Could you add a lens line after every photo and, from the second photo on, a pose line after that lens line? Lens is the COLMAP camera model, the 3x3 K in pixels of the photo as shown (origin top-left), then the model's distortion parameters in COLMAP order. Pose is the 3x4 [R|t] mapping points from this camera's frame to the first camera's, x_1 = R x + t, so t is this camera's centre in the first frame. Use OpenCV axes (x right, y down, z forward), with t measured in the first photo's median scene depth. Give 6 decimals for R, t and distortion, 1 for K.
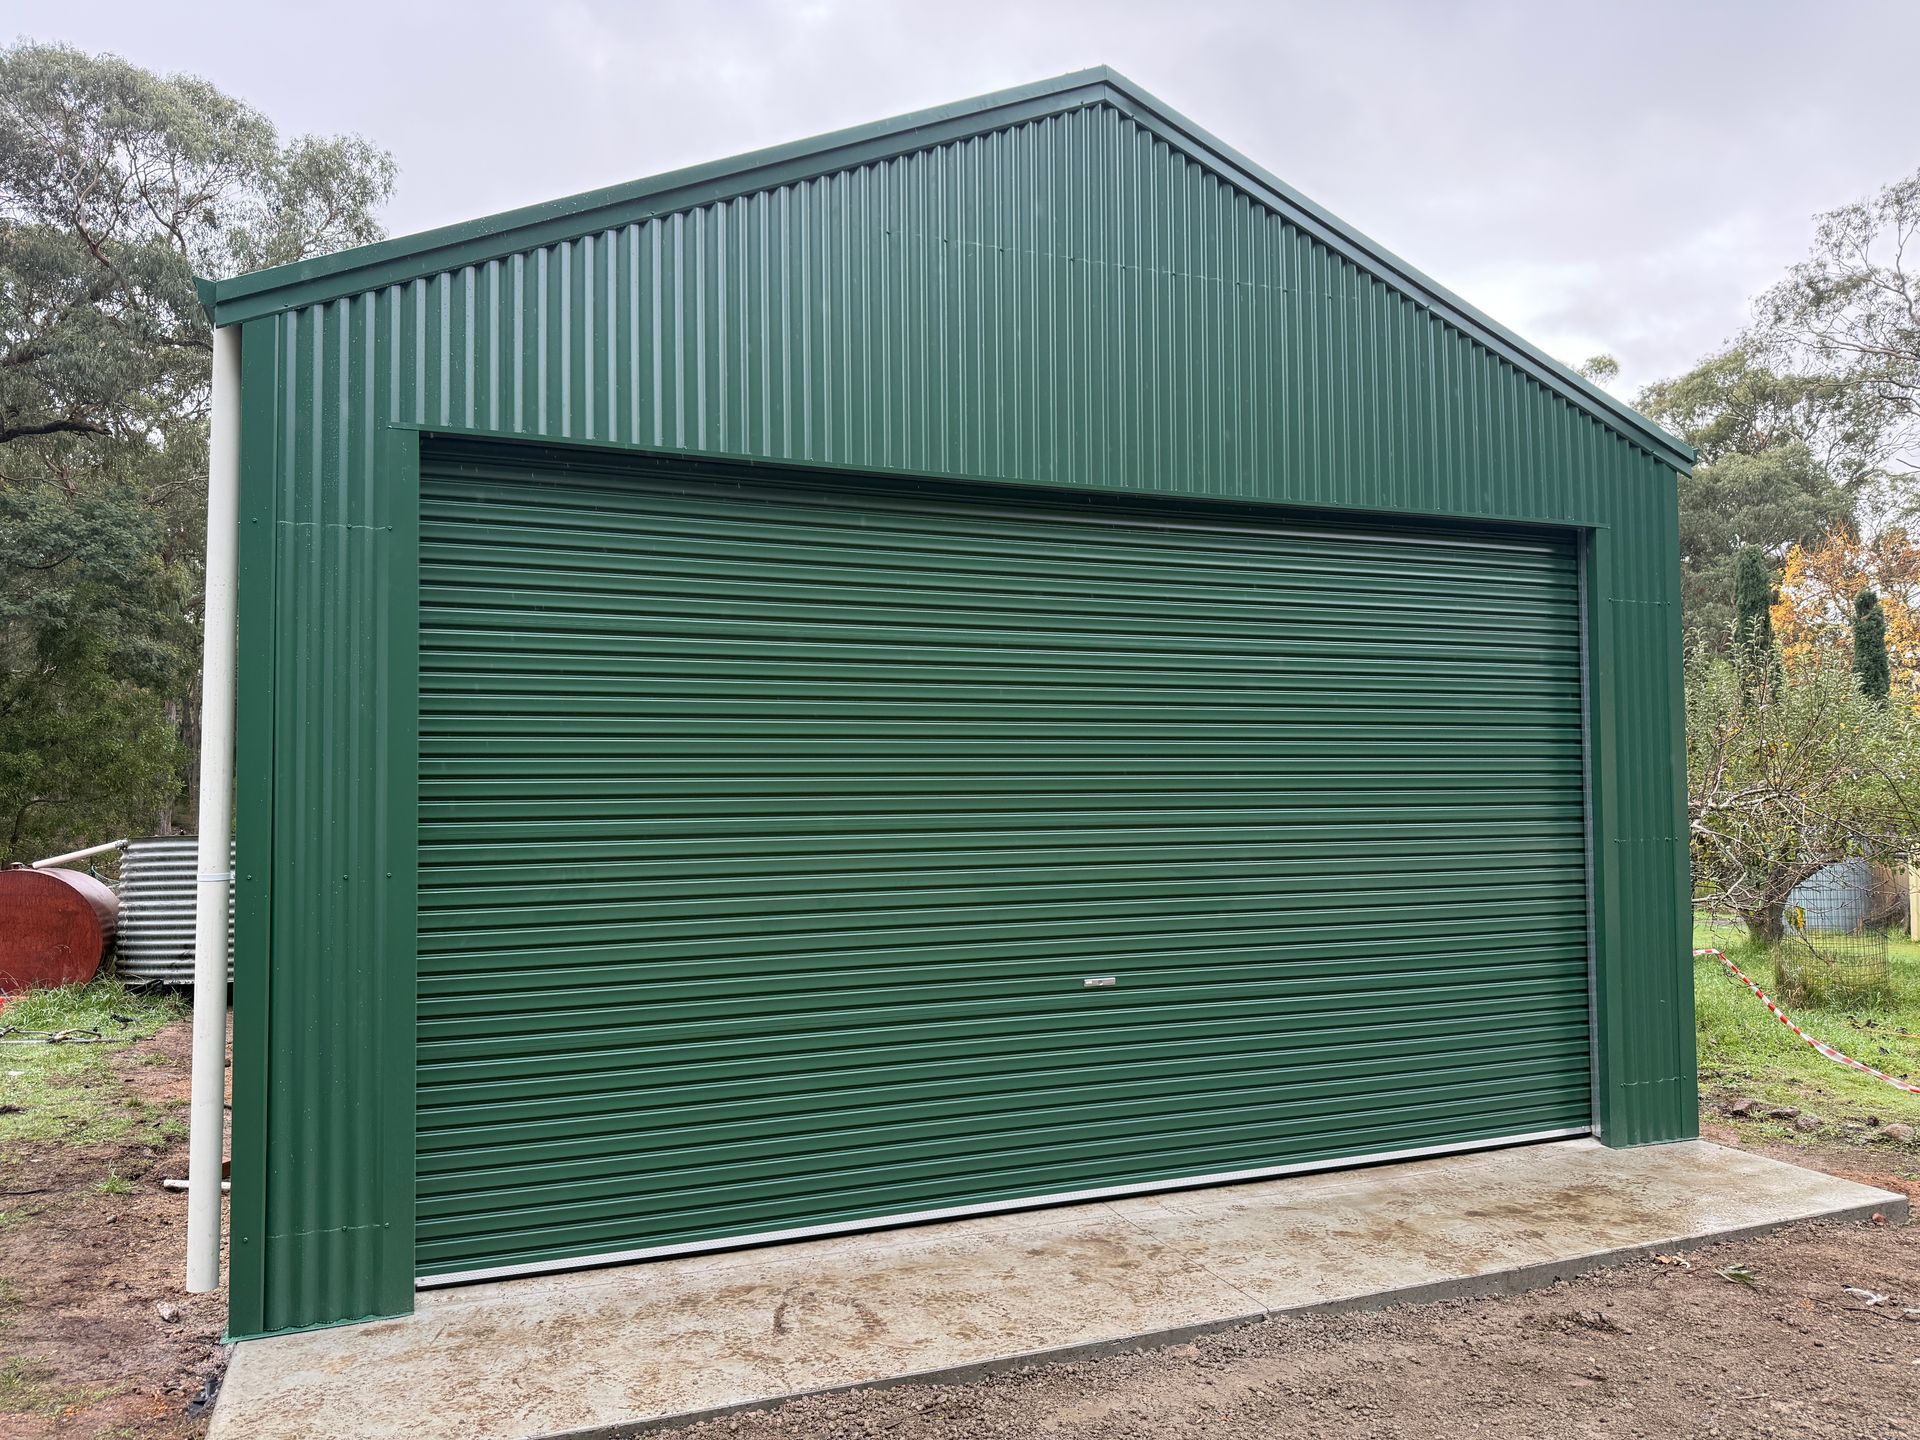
lens RADIAL K [[1371.1, 0, 959.6], [0, 1371.1, 723.4], [0, 0, 1]] dist [0.007173, -0.011456]
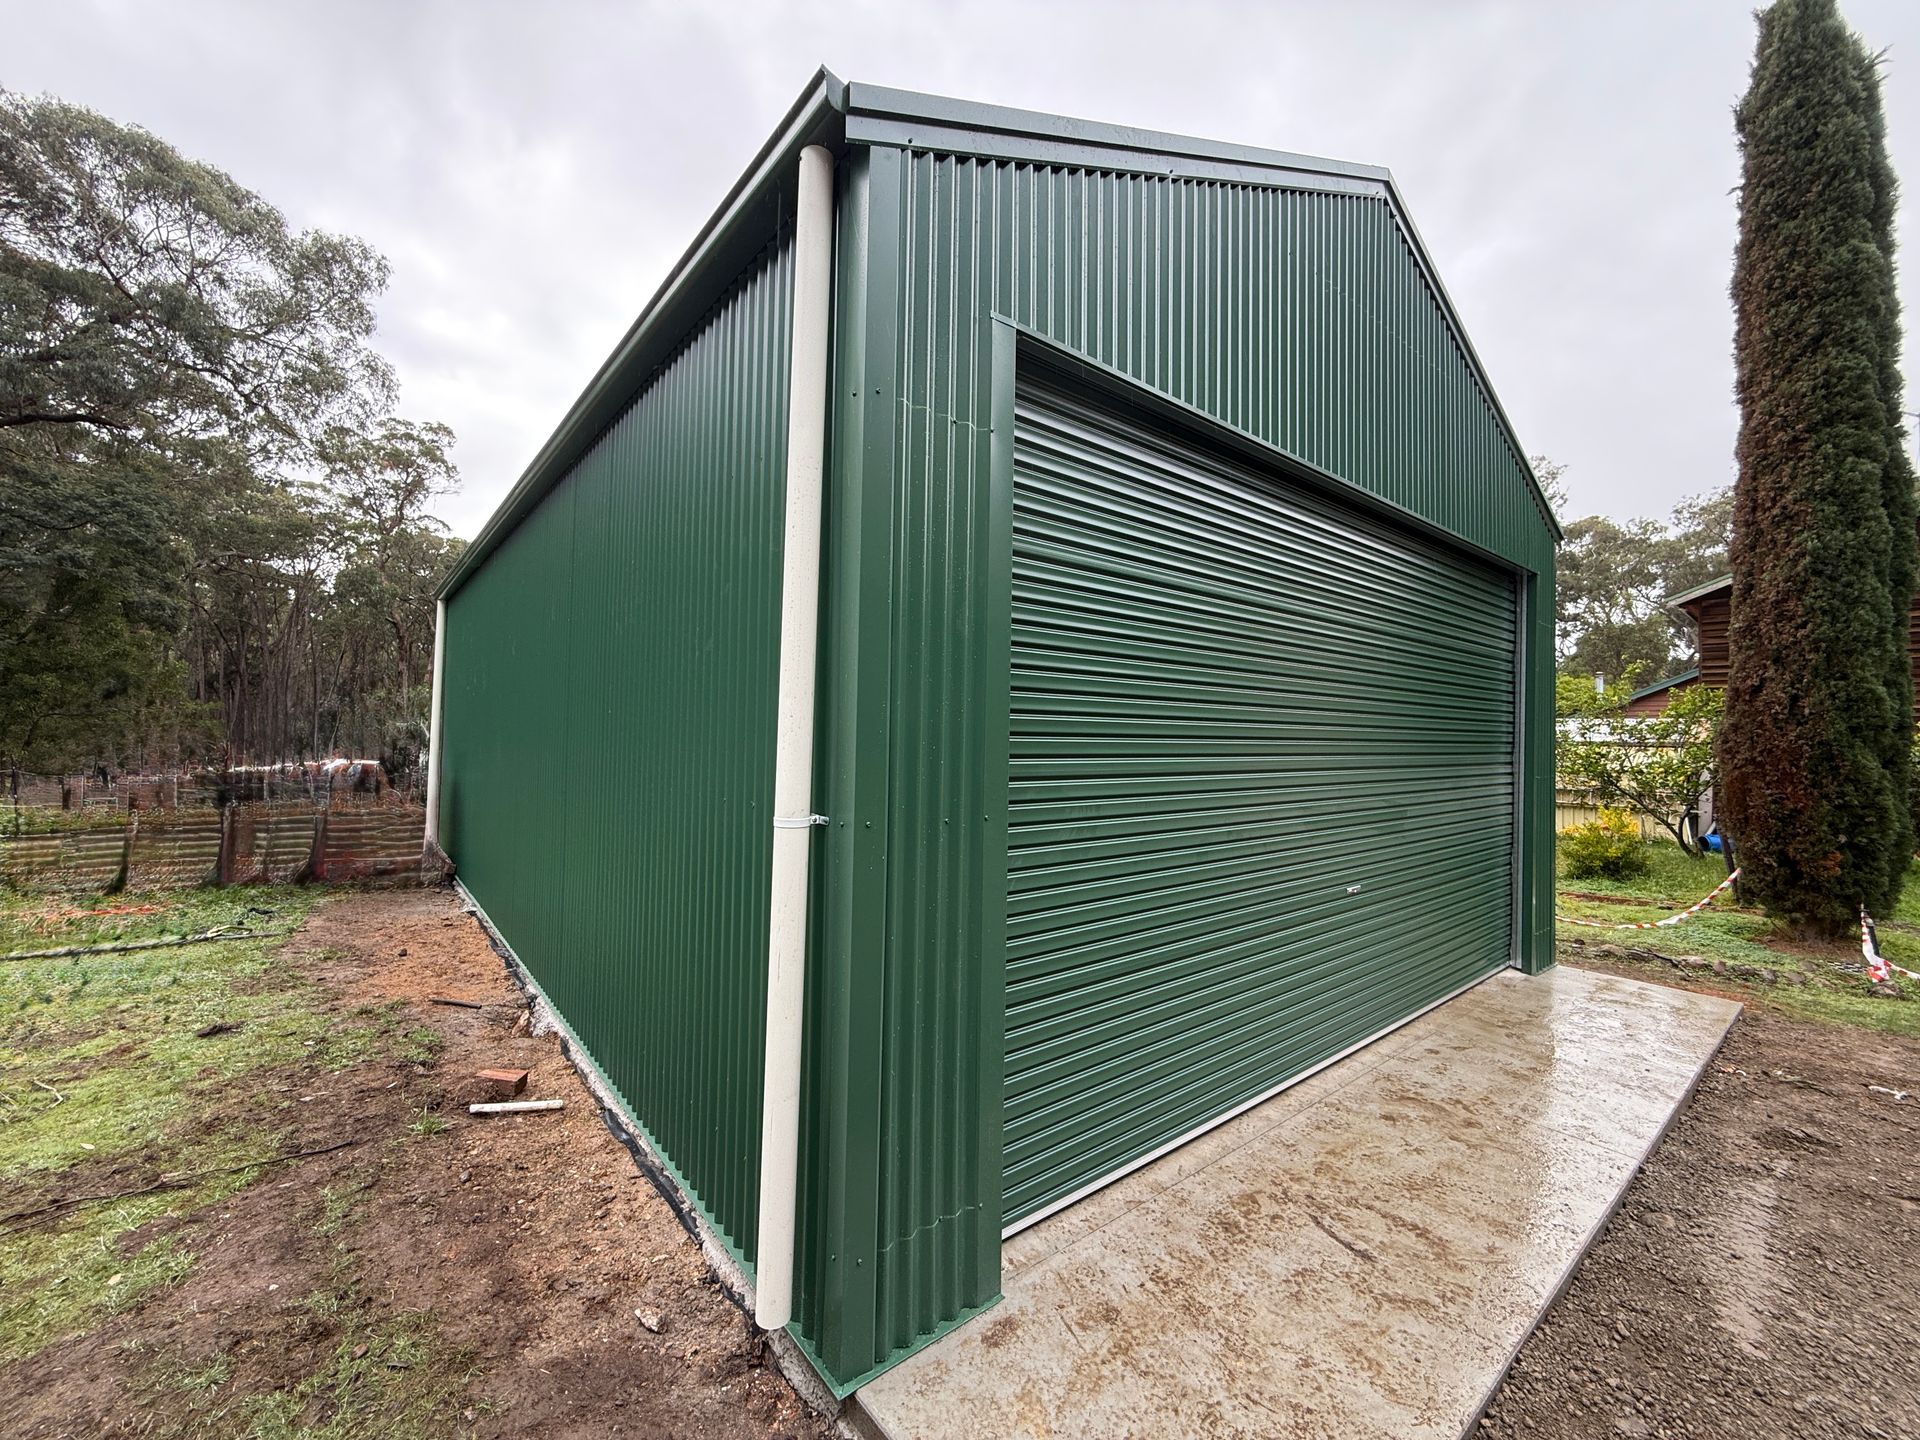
lens RADIAL K [[769.3, 0, 960.6], [0, 769.3, 714.1], [0, 0, 1]] dist [-0.000941, -0.000307]
pose [[0.953691, 0.035198, 0.298723, -0.089748], [-0.043823, 0.998792, 0.022223, 0.004678], [-0.297580, -0.034284, 0.954081, 0.080539]]
